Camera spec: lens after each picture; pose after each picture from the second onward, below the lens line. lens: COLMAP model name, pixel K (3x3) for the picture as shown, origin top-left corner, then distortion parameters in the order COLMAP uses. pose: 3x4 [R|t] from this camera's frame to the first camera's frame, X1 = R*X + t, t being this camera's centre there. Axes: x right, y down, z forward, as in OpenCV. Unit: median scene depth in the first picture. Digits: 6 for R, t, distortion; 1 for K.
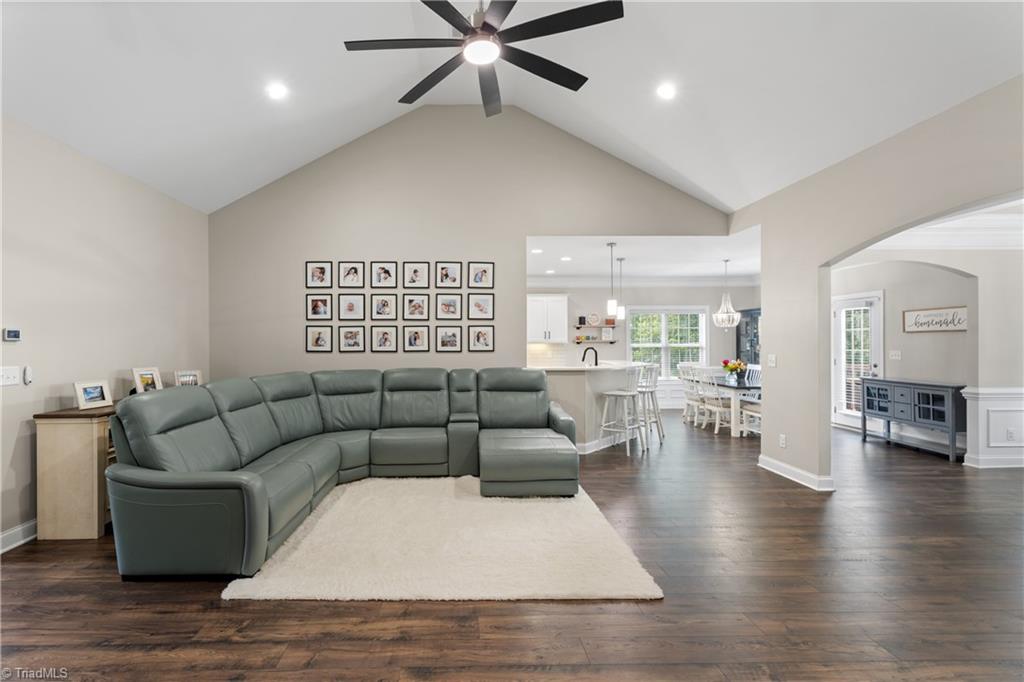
lens RADIAL K [[473.3, 0, 463.8], [0, 473.3, 342.2], [0, 0, 1]] dist [0.002617, 0.000500]
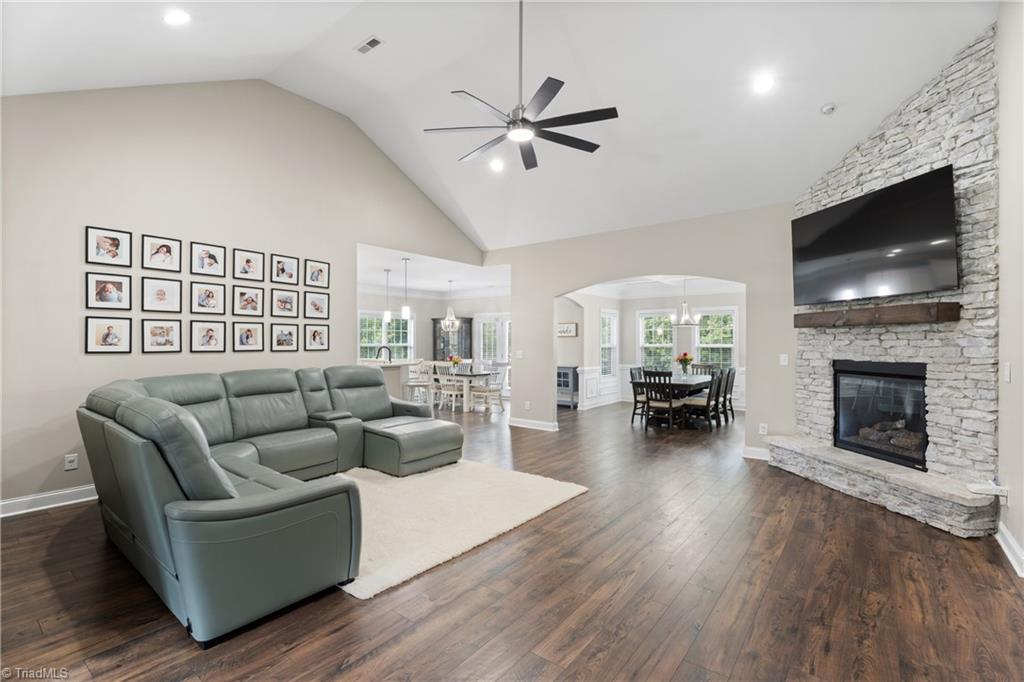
lens RADIAL K [[466.1, 0, 510.3], [0, 466.1, 342.4], [0, 0, 1]] dist [-0.009659, -0.001120]
pose [[0.623379, 0.004441, 0.781907, -0.476558], [-0.003842, 0.999989, -0.002616, 0.003387], [-0.781910, -0.001374, 0.623389, 0.071674]]
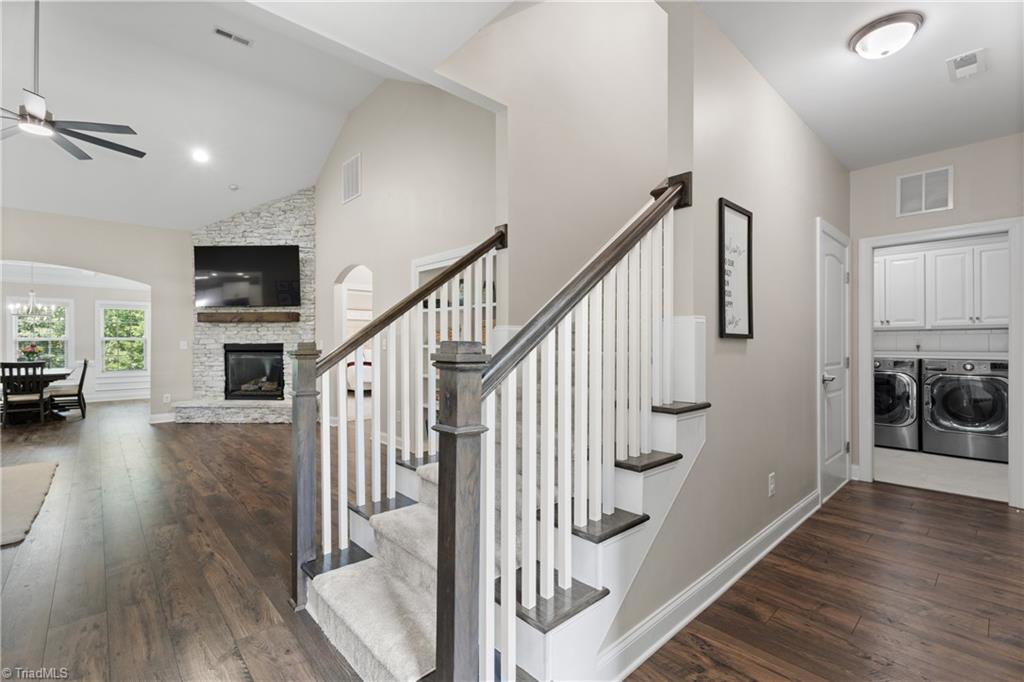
lens RADIAL K [[447.4, 0, 514.7], [0, 447.4, 344.5], [0, 0, 1]] dist [-0.009312, -0.000430]
pose [[-0.676468, 0.002882, 0.736466, -0.911096], [0.004751, 0.999989, 0.000452, 0.034679], [-0.736456, 0.003805, -0.676474, 0.373654]]
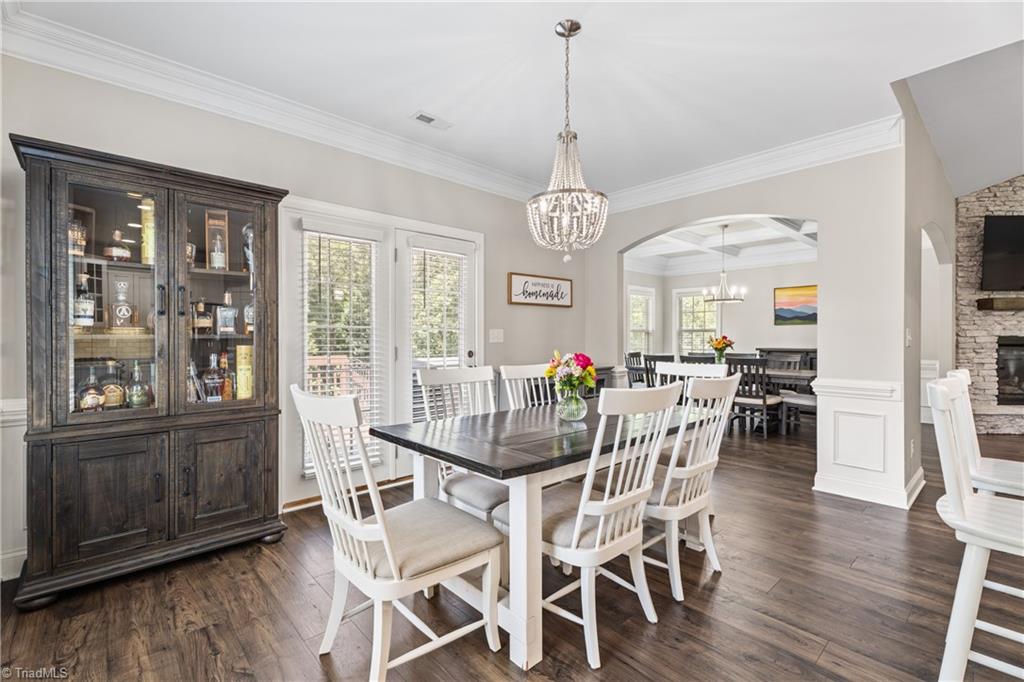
lens RADIAL K [[462.3, 0, 513.4], [0, 462.3, 340.0], [0, 0, 1]] dist [0.007681, -0.000023]
pose [[-0.673590, 0.000586, 0.739105, 0.470656], [0.000740, 1.000000, -0.000118, 0.037056], [-0.739104, 0.000467, -0.673591, 1.619108]]
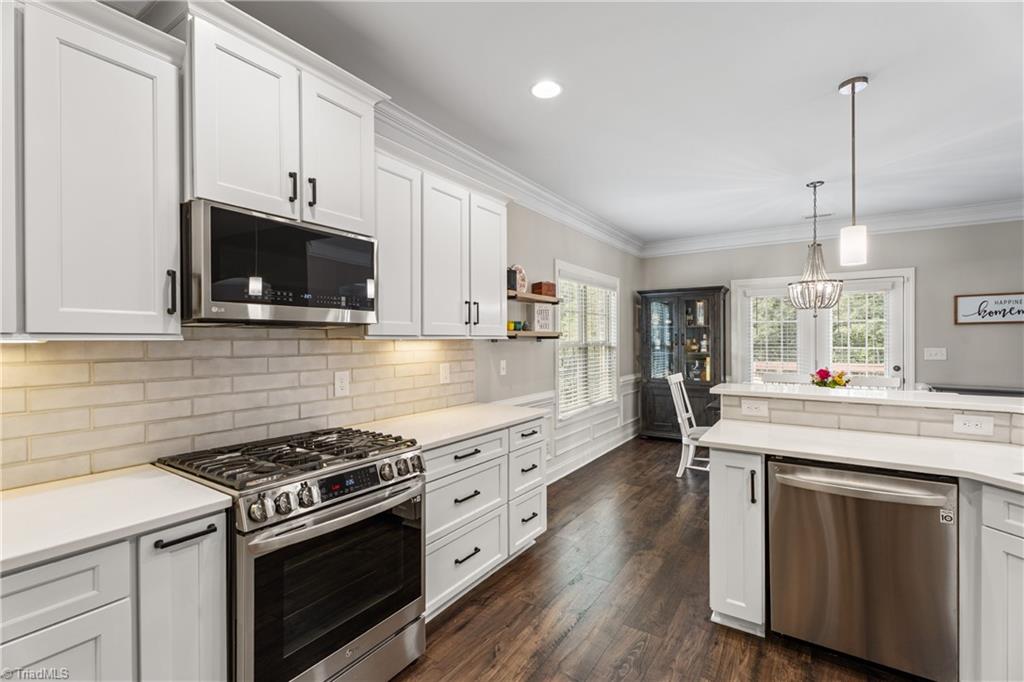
lens RADIAL K [[462.3, 0, 513.4], [0, 462.3, 340.0], [0, 0, 1]] dist [0.007681, -0.000023]
pose [[0.556801, 0.000294, 0.830646, -0.090110], [0.000930, 0.999999, -0.000978, 0.005304], [-0.830645, 0.001317, 0.556801, 1.305397]]
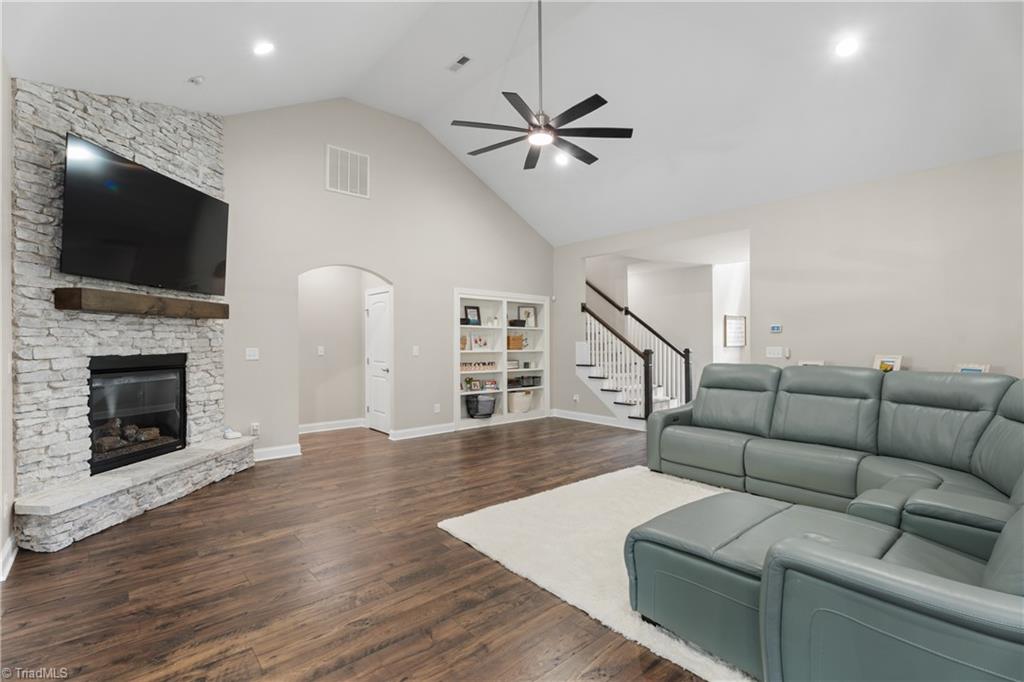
lens RADIAL K [[466.1, 0, 510.3], [0, 466.1, 342.4], [0, 0, 1]] dist [-0.009659, -0.001120]
pose [[-0.763976, 0.005139, -0.645225, 0.481615], [0.004910, 0.999986, 0.002152, 0.012674], [0.645226, -0.001524, -0.763990, 0.929057]]
